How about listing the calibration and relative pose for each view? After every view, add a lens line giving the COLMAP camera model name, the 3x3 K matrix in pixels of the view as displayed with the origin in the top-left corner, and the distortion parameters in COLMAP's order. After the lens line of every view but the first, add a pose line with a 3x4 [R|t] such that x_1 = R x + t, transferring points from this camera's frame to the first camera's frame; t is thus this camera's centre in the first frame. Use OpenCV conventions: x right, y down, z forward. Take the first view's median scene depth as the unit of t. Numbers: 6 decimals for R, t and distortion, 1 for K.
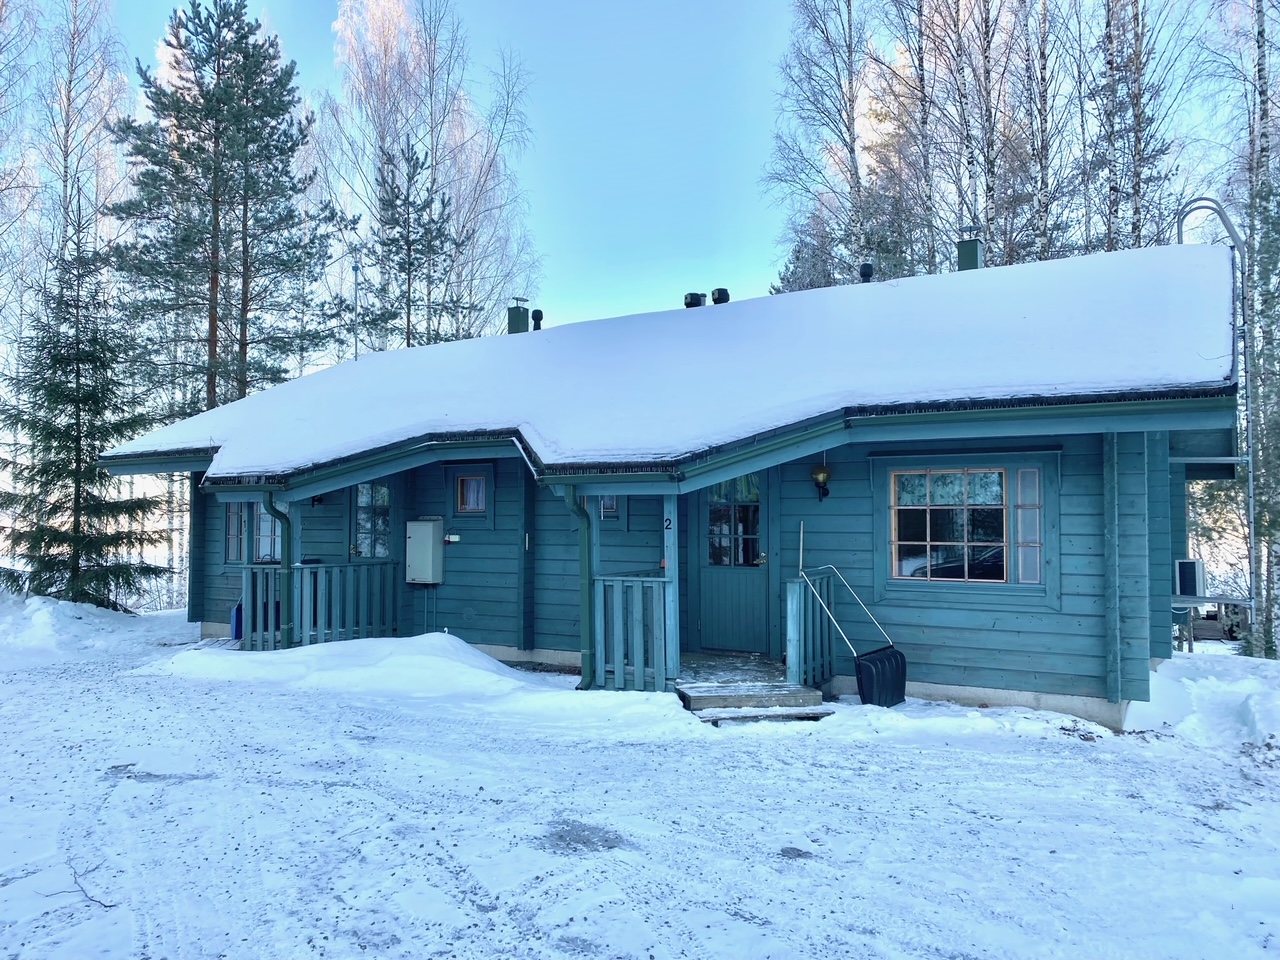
lens RADIAL K [[969.7, 0, 638.9], [0, 969.7, 478.1], [0, 0, 1]] dist [0.011327, -0.005282]
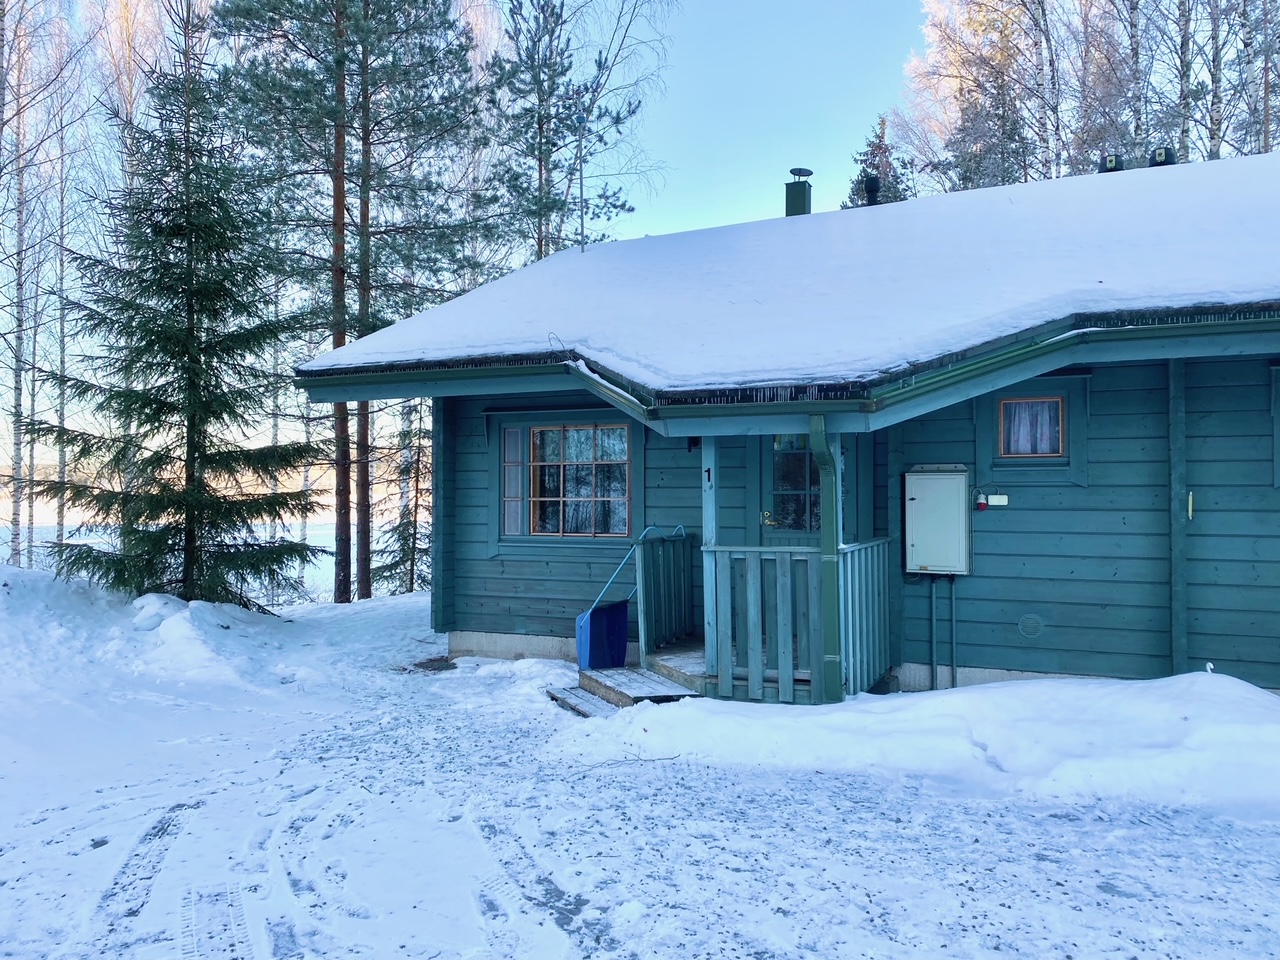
lens RADIAL K [[969.7, 0, 641.1], [0, 969.7, 483.3], [0, 0, 1]] dist [0.011327, -0.005282]
pose [[0.992607, -0.000436, 0.121374, -0.359394], [-0.004439, 0.999194, 0.039890, 0.020734], [-0.121294, -0.040134, 0.991805, 0.312422]]
